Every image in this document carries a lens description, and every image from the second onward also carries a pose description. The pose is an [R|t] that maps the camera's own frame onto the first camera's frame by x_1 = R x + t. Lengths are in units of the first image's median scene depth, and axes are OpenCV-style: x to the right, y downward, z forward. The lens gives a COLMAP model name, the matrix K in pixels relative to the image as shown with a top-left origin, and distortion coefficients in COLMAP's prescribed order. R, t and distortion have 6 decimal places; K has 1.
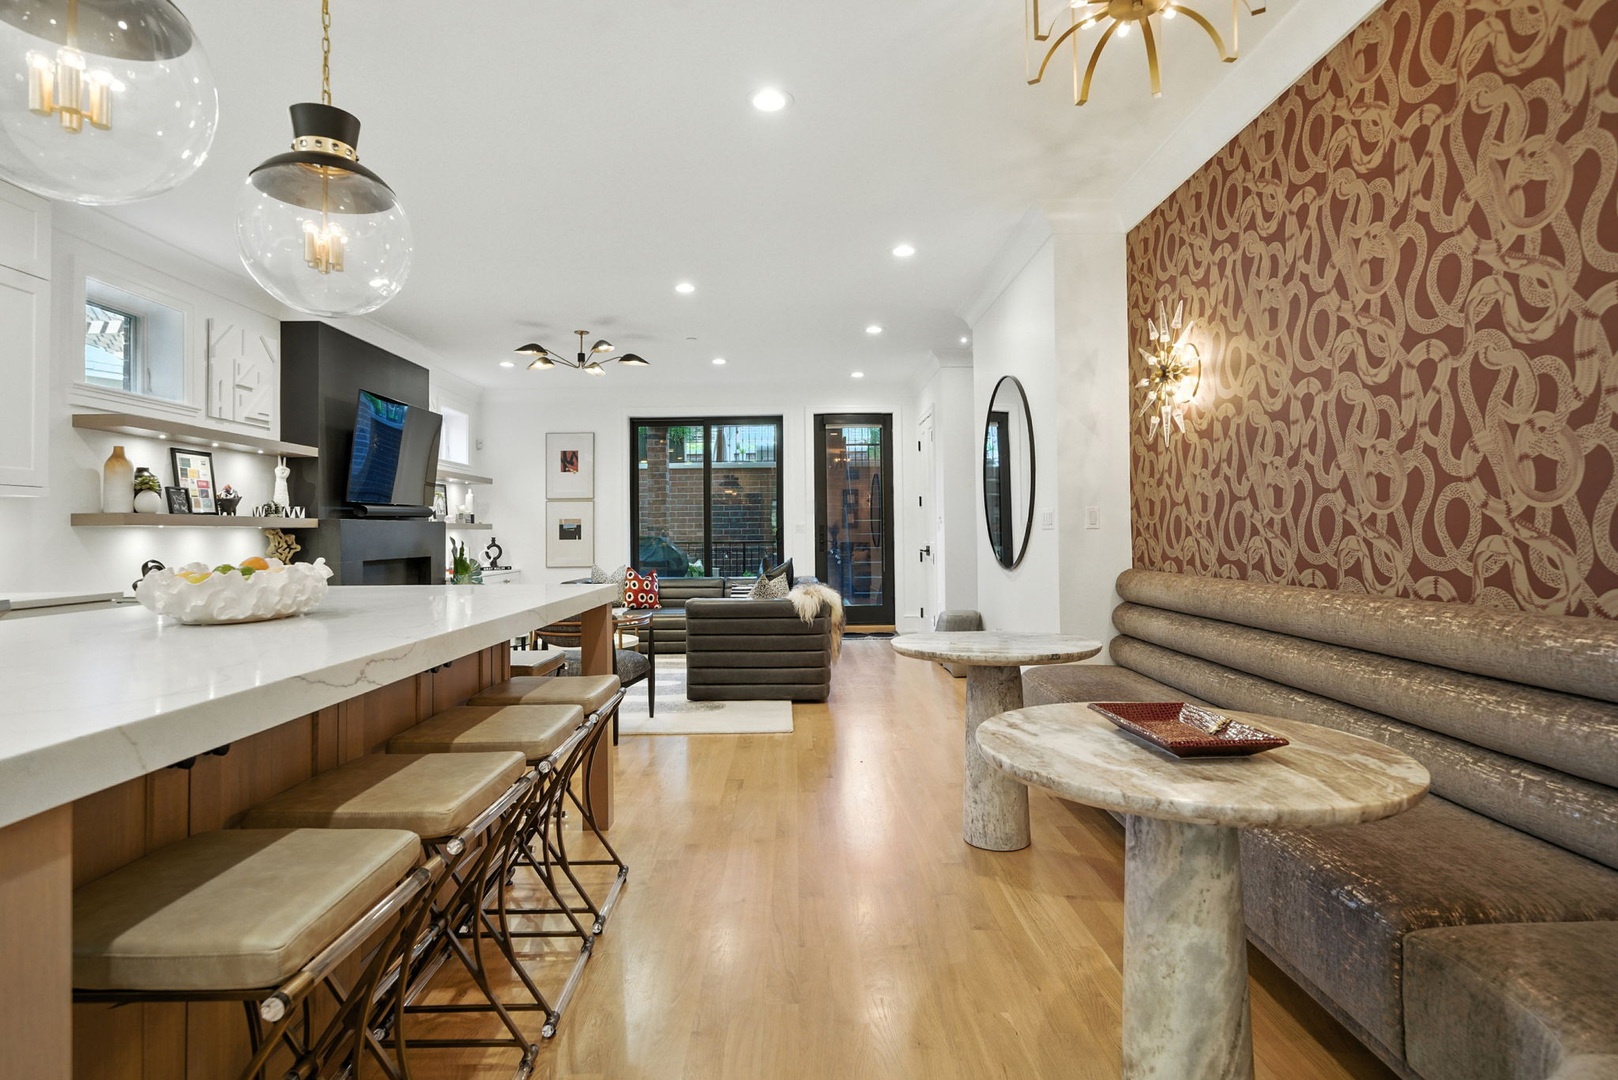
lens RADIAL K [[832.4, 0, 804.6], [0, 832.4, 503.9], [0, 0, 1]] dist [-0.016579, 0.004309]
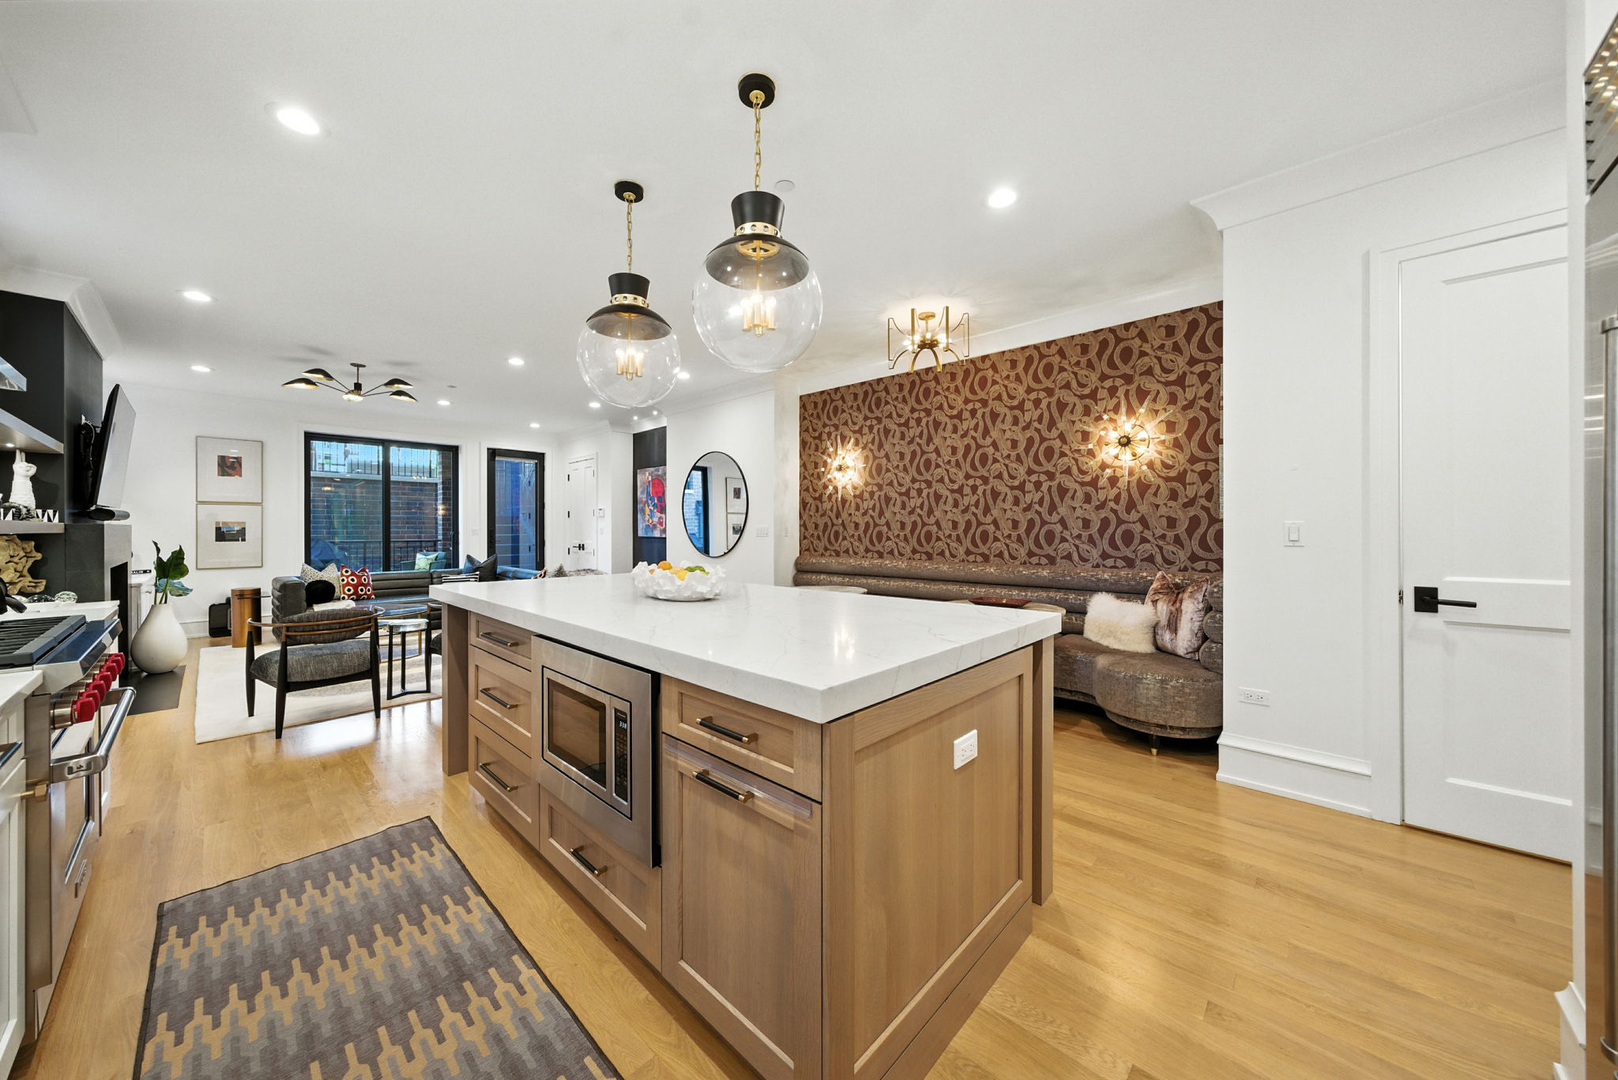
lens RADIAL K [[554.0, 0, 800.5], [0, 554.0, 526.2], [0, 0, 1]] dist [-0.000111, 0.000105]
pose [[0.698153, 0.012255, 0.715843, -0.620670], [-0.029873, 0.999481, 0.012025, -0.012867], [-0.715325, -0.029780, 0.698157, 0.012342]]
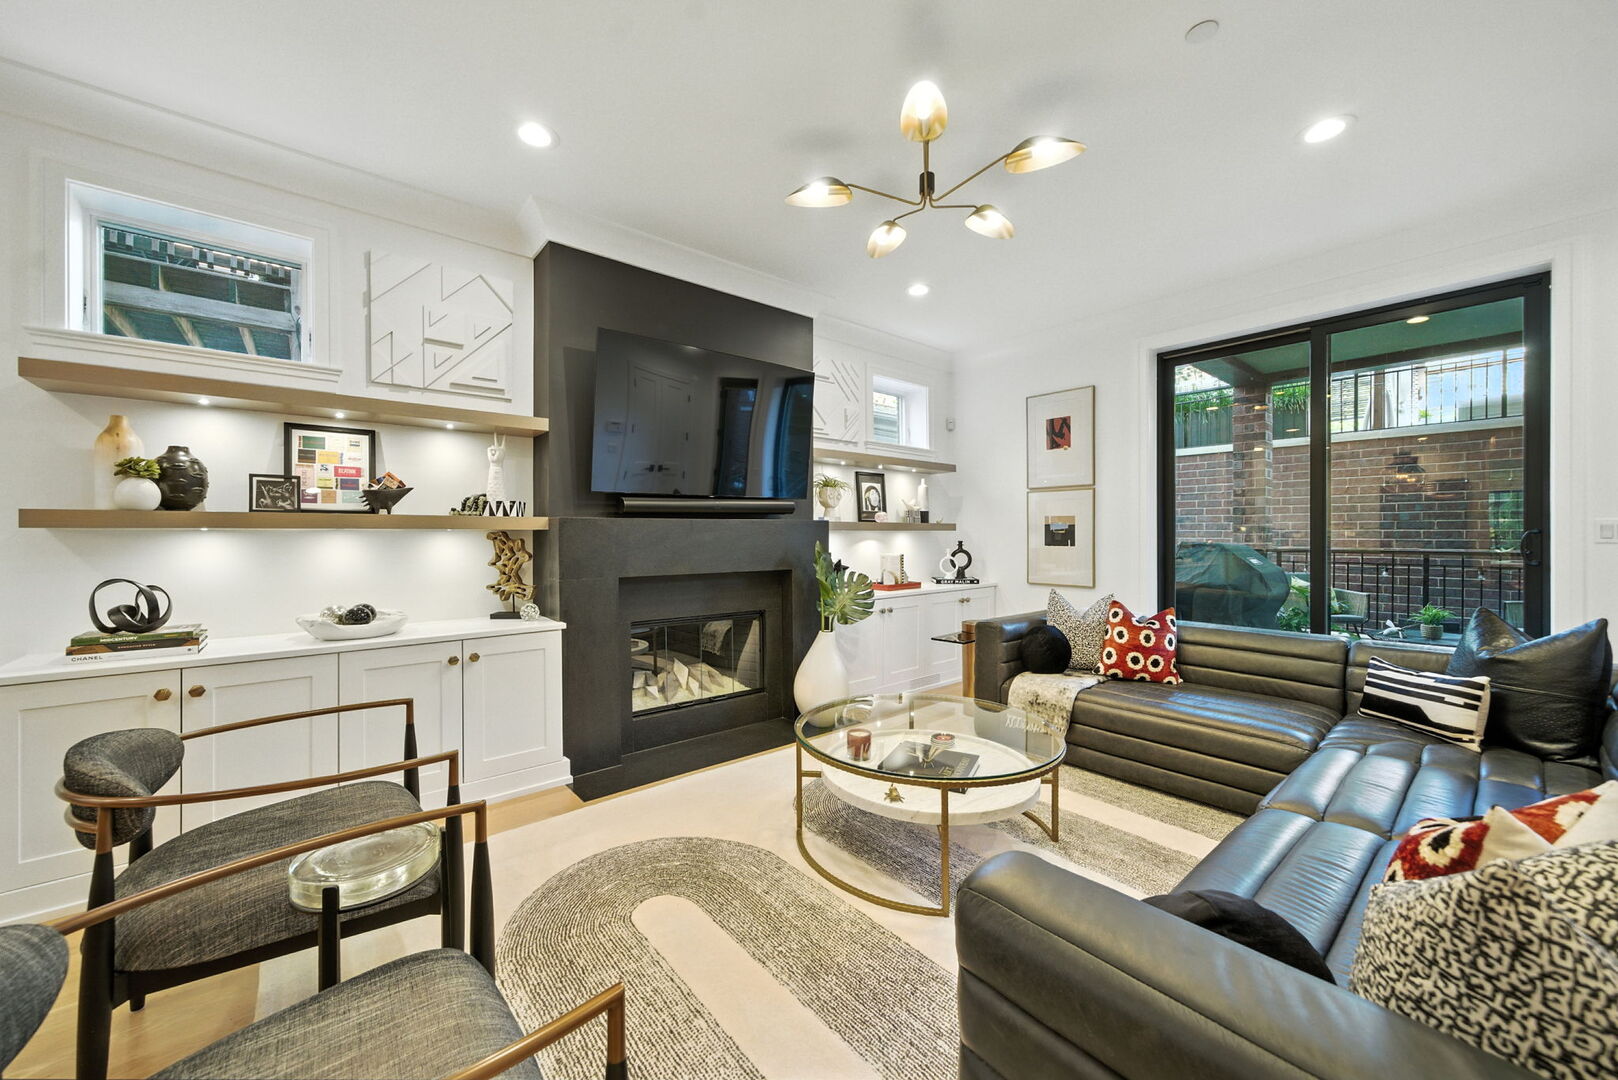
lens RADIAL K [[615.1, 0, 801.2], [0, 615.1, 526.4], [0, 0, 1]] dist [-0.002525, 0.001312]
pose [[0.637738, 0.004117, -0.770242, -0.053171], [0.020160, 0.999554, 0.022034, 0.024571], [0.769989, -0.029580, 0.637371, 1.117101]]
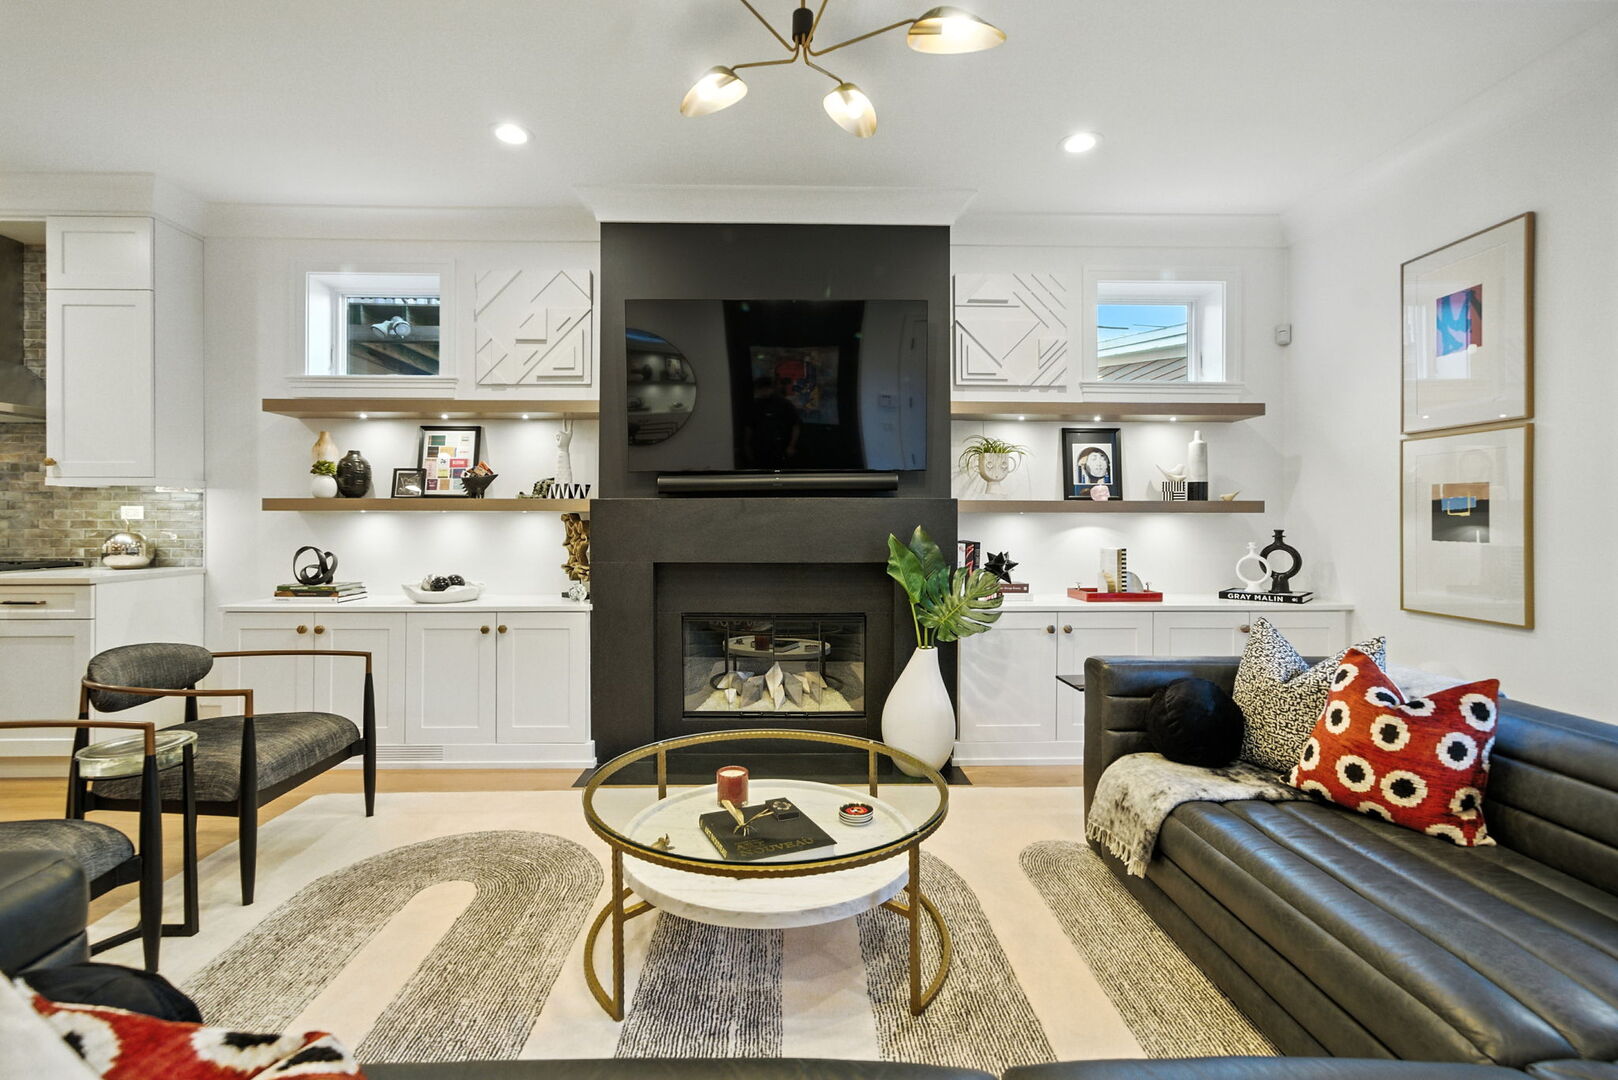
lens RADIAL K [[731.7, 0, 802.1], [0, 731.7, 514.5], [0, 0, 1]] dist [0.016649, 0.000997]
pose [[0.013793, 0.008726, -0.999867, 0.071740], [0.033247, 0.999405, 0.009181, 0.041995], [0.999352, -0.033369, 0.013495, 1.575269]]
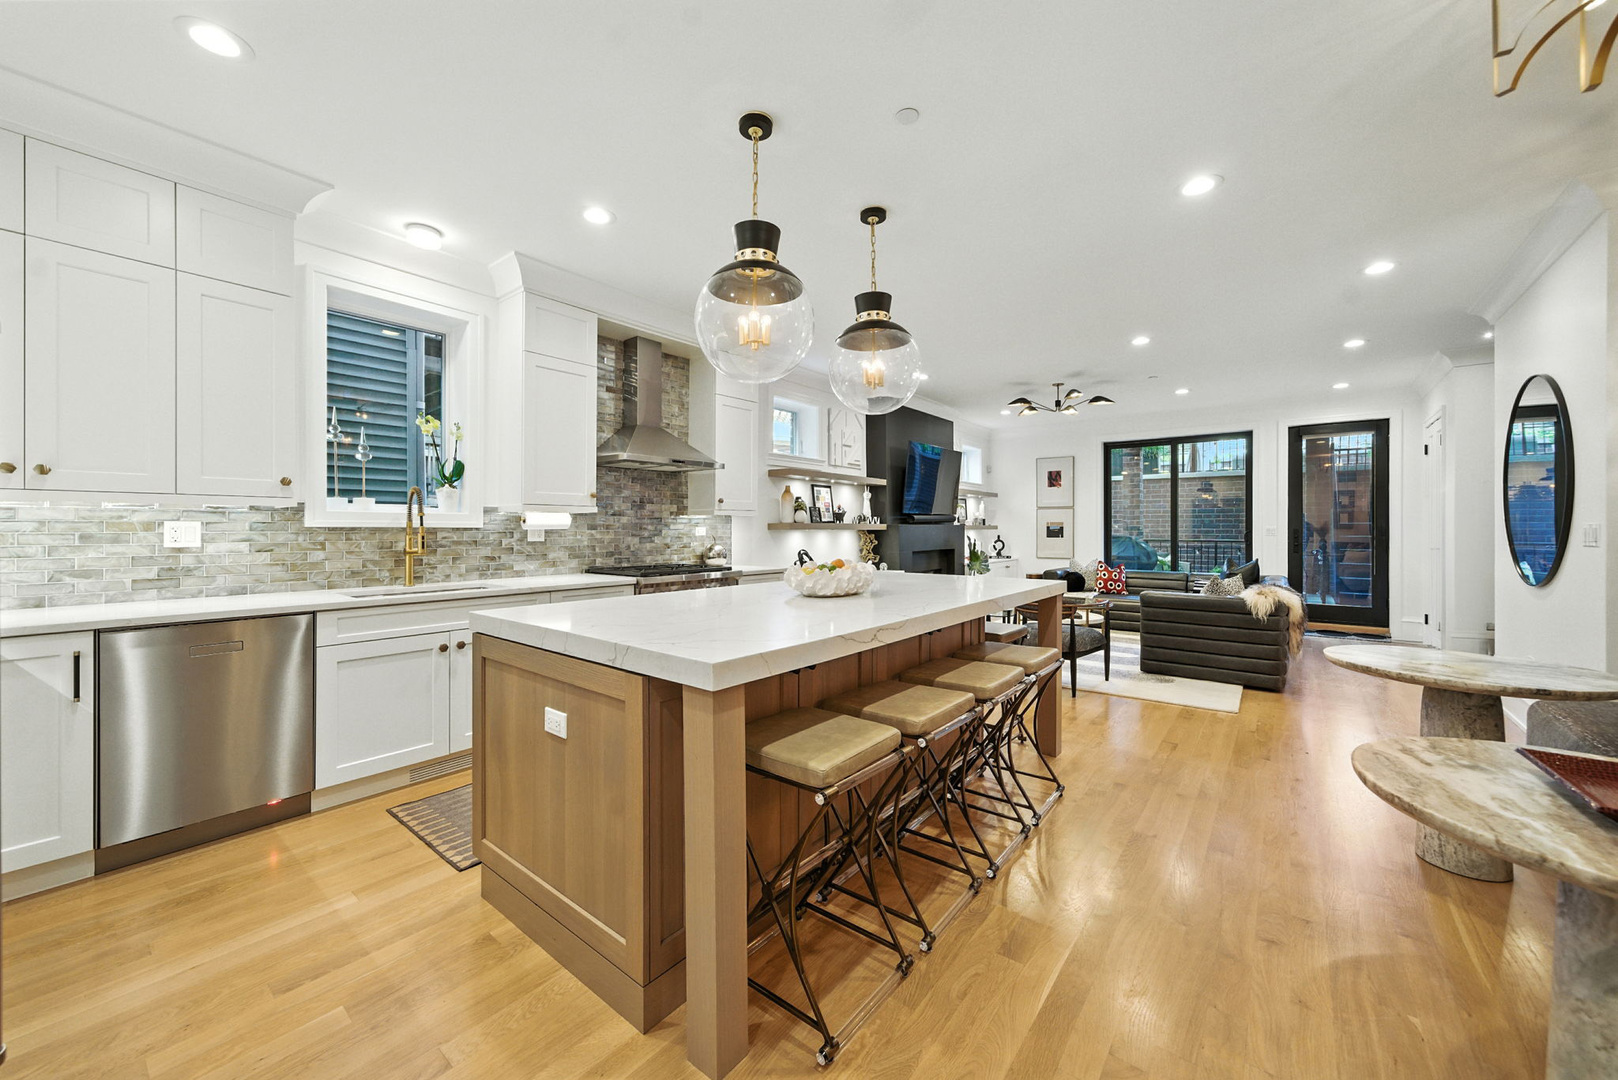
lens RADIAL K [[615.1, 0, 808.8], [0, 615.1, 529.0], [0, 0, 1]] dist [-0.002525, 0.001312]
pose [[0.781583, 0.014533, -0.623632, 0.054826], [0.010325, 0.999290, 0.036226, -0.023252], [0.623716, -0.034752, 0.780878, -0.038767]]
